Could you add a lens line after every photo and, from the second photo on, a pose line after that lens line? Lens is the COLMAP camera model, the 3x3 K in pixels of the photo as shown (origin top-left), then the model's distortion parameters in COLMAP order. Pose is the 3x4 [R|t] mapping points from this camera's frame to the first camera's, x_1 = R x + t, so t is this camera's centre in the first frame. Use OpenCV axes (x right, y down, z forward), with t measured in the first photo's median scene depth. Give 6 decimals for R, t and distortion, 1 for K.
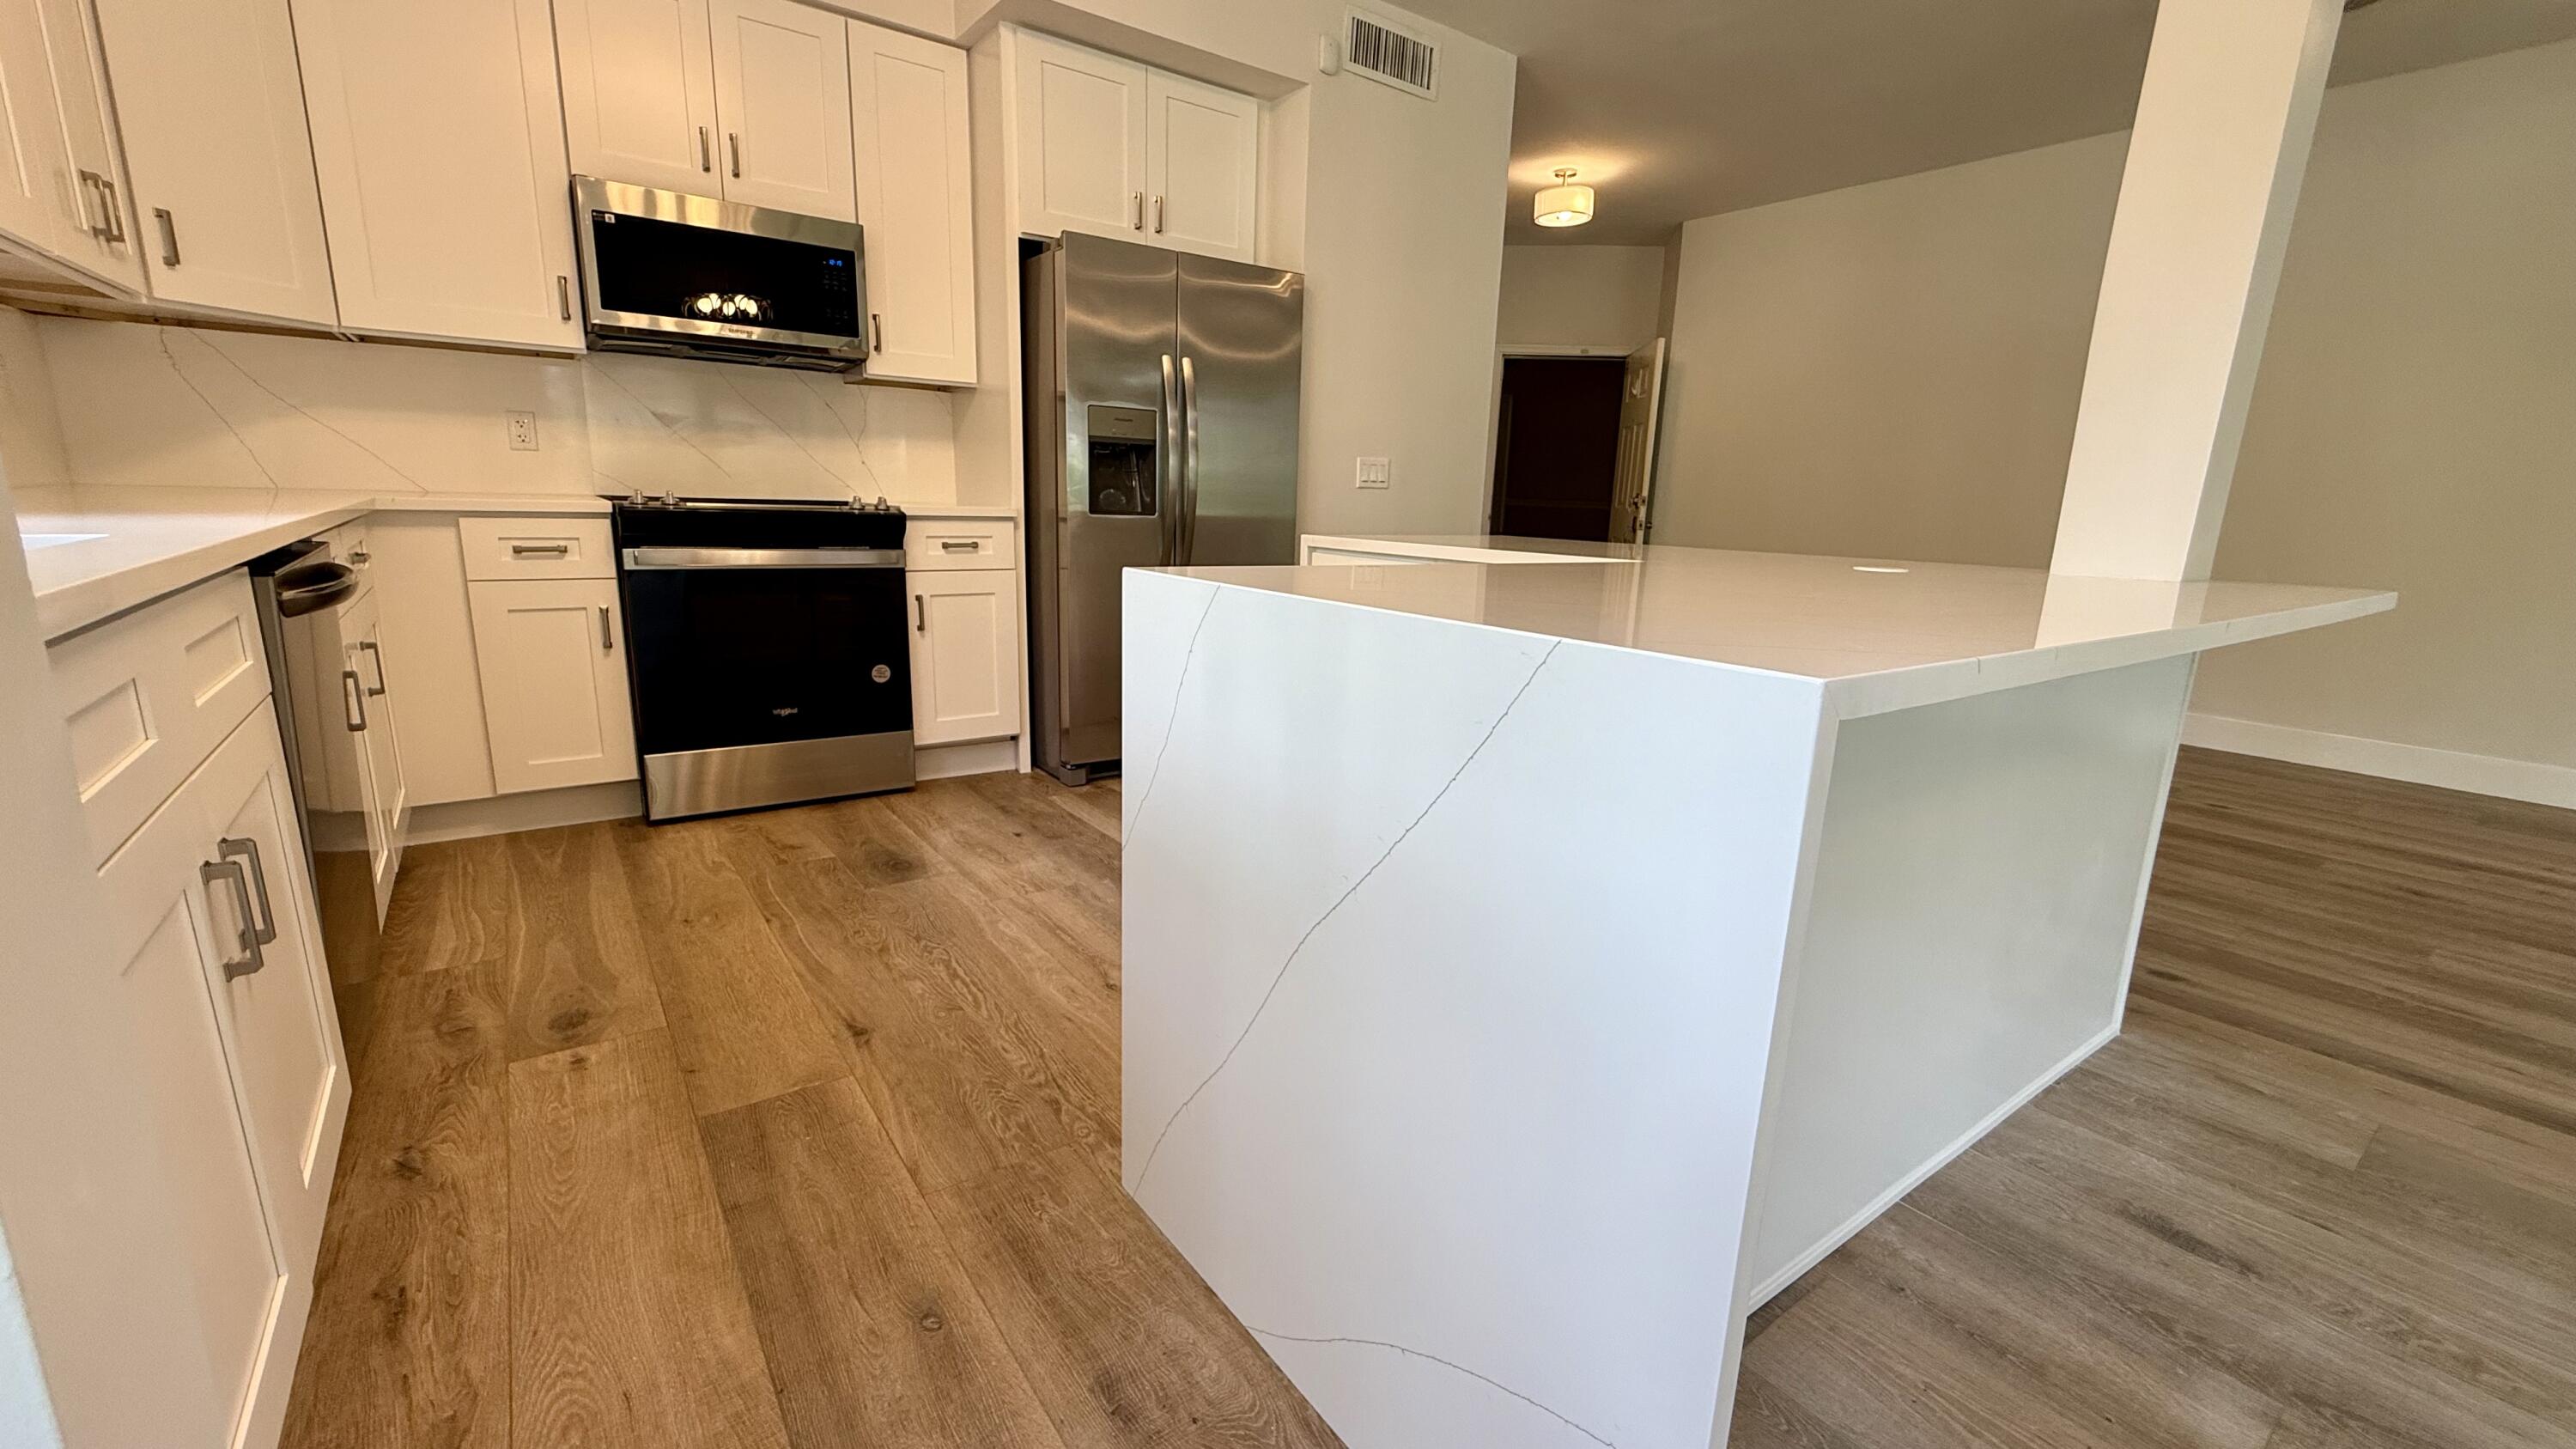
lens RADIAL K [[1039.5, 0, 1294.1], [0, 1039.5, 712.5], [0, 0, 1]] dist [-0.008622, 0.001037]
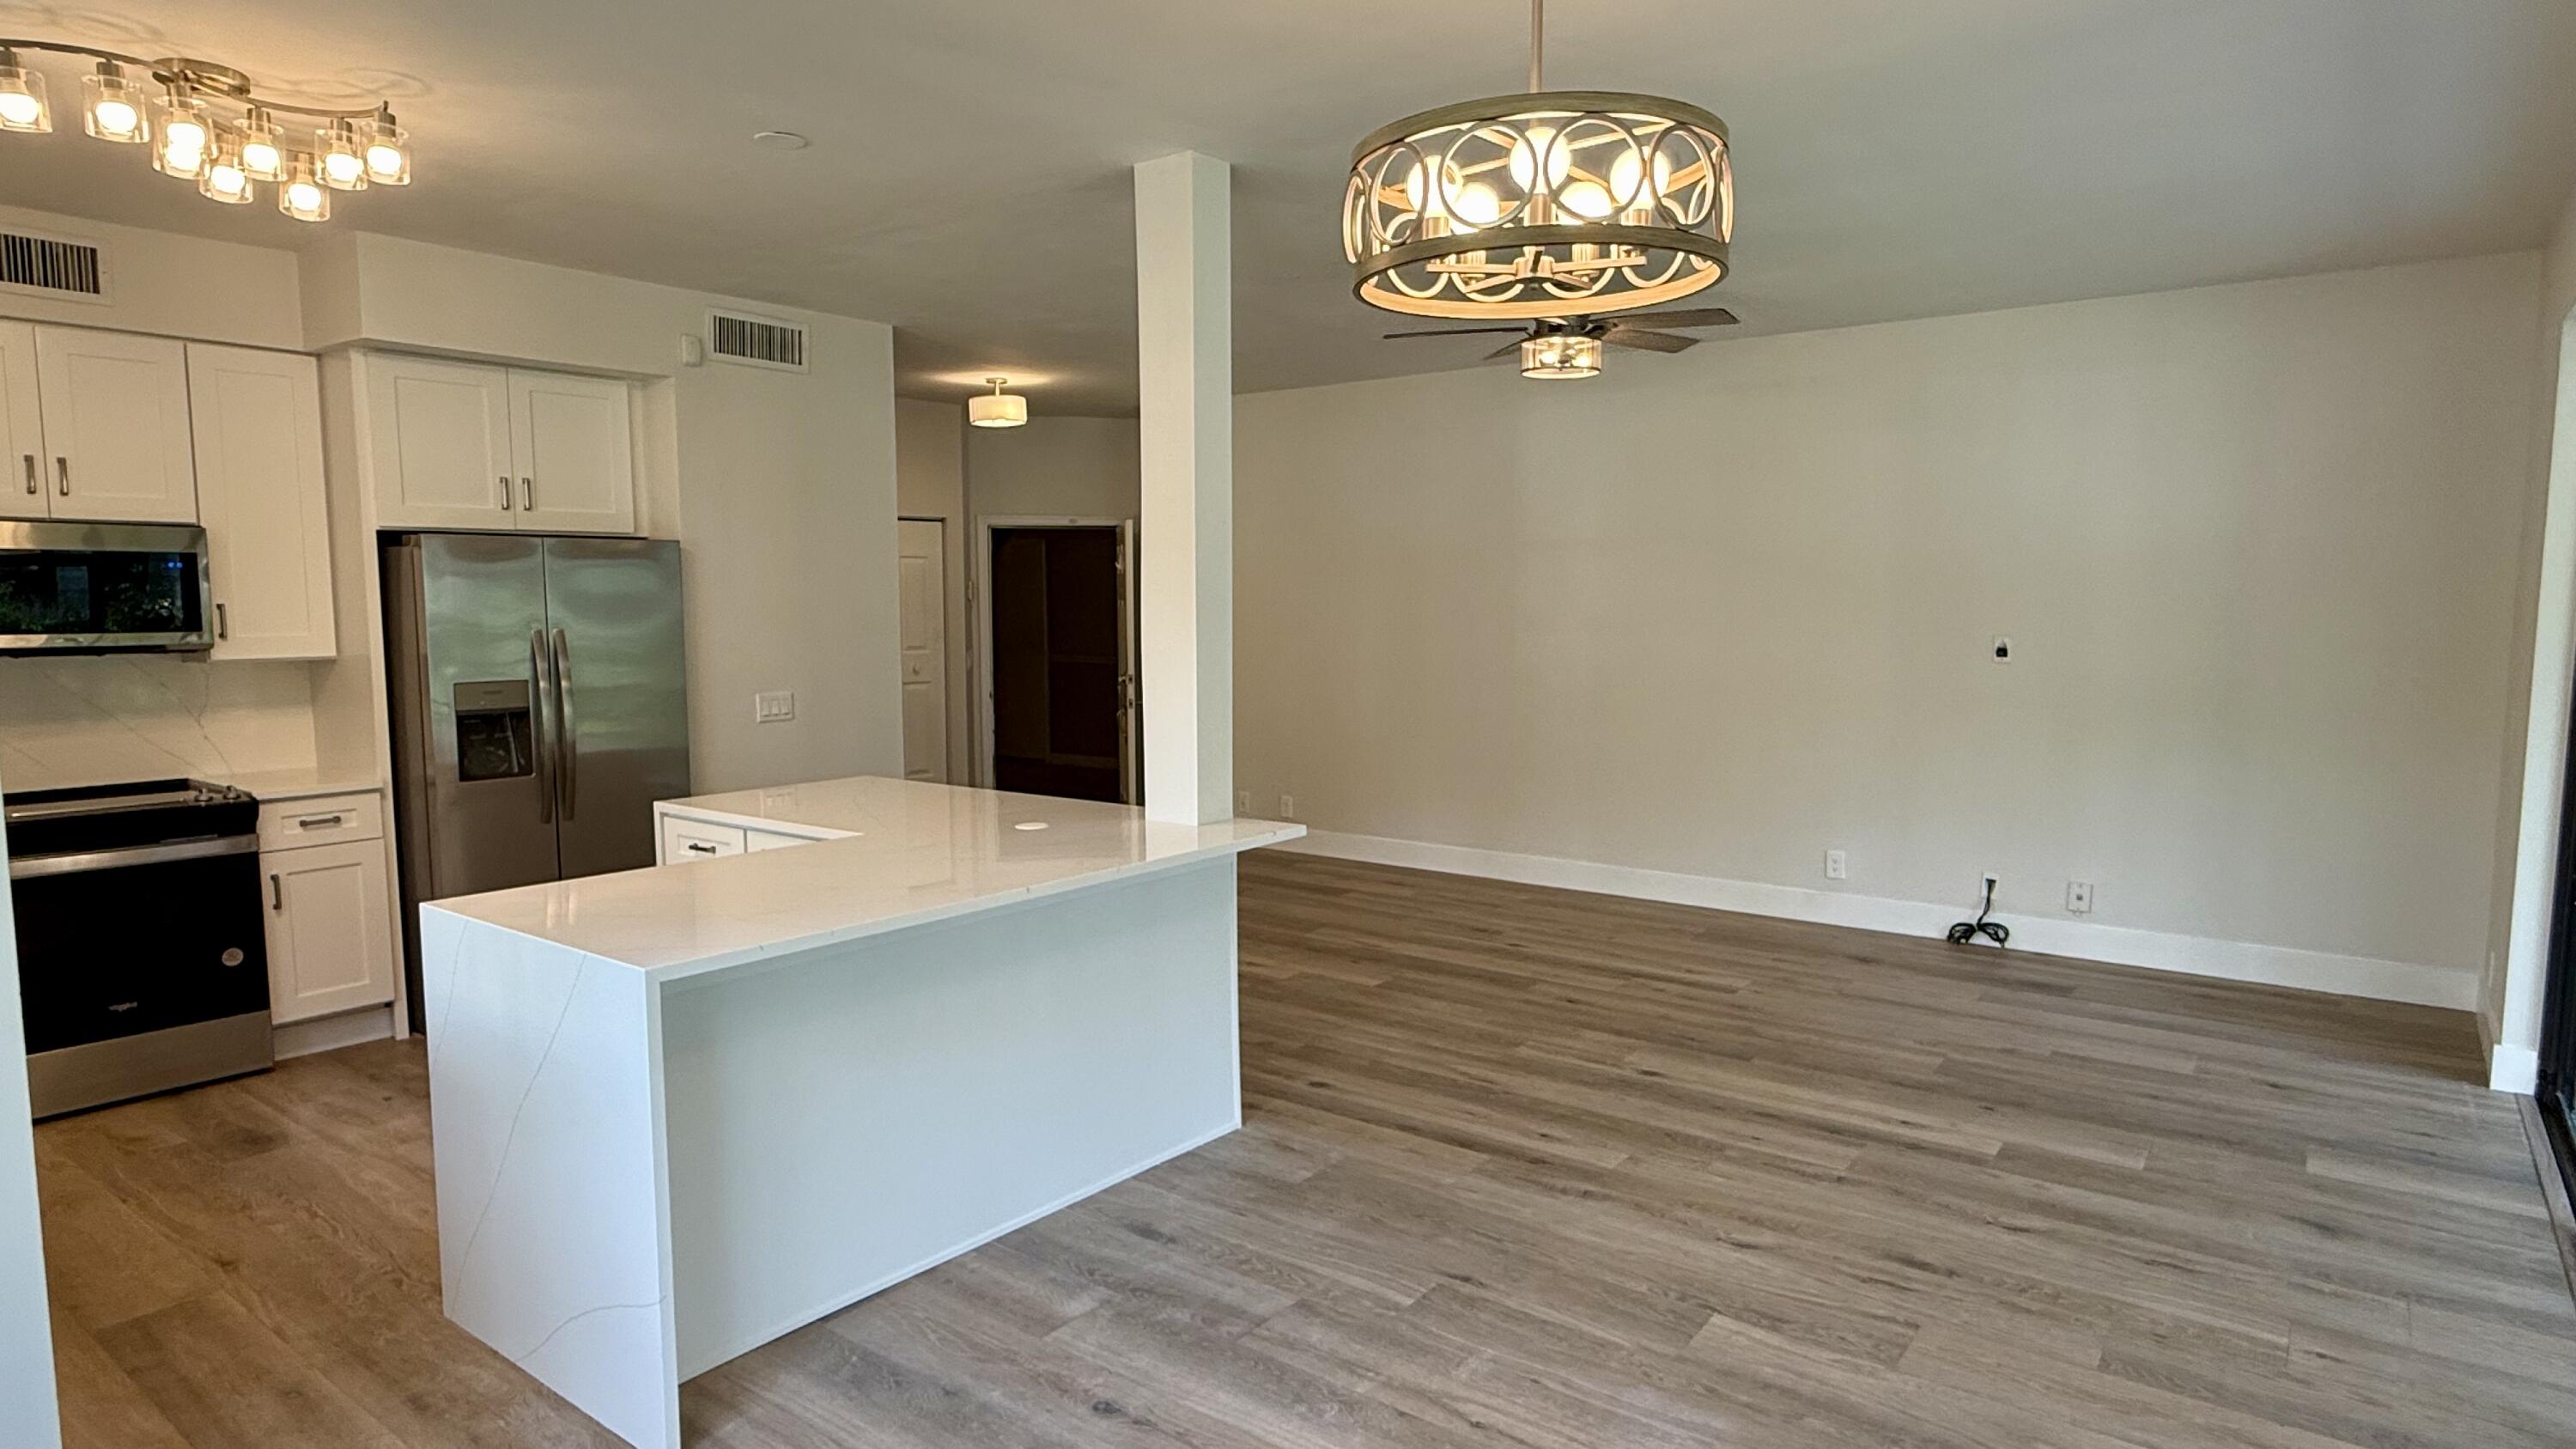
lens RADIAL K [[1399.1, 0, 1289.7], [0, 1399.1, 720.3], [0, 0, 1]] dist [-0.009035, 0.004017]
pose [[0.957247, -0.061322, 0.282698, 0.258716], [0.094400, 0.989992, -0.104904, -0.031049], [-0.273436, 0.127106, 0.953455, -0.717008]]
